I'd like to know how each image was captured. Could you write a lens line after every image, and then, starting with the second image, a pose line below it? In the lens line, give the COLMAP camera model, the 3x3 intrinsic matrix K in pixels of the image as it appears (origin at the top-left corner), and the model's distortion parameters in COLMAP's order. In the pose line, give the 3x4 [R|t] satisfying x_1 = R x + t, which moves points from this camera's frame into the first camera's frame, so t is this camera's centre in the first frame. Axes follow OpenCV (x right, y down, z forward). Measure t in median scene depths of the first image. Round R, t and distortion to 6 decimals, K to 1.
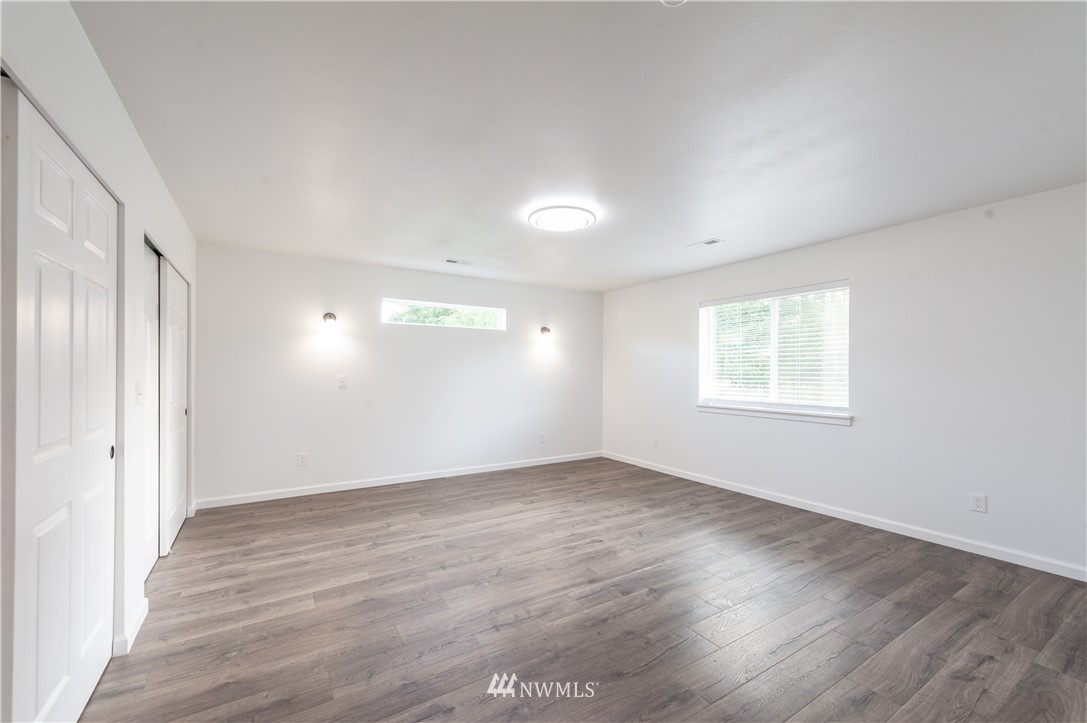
lens RADIAL K [[424.8, 0, 545.3], [0, 424.8, 366.8], [0, 0, 1]] dist [0.009024, -0.000221]
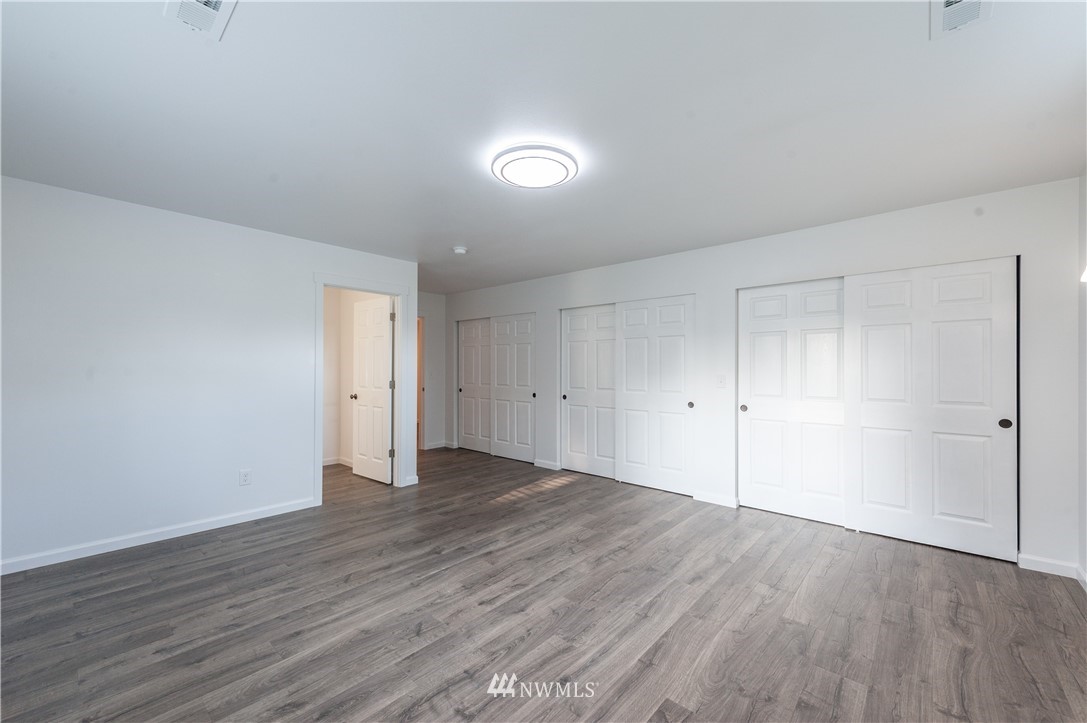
lens RADIAL K [[424.8, 0, 545.3], [0, 424.8, 366.8], [0, 0, 1]] dist [0.009024, -0.000221]
pose [[-0.960144, -0.008092, -0.279389, 0.249633], [-0.003952, 0.999874, -0.015377, 0.012350], [0.279478, -0.013660, -0.960055, 1.861733]]
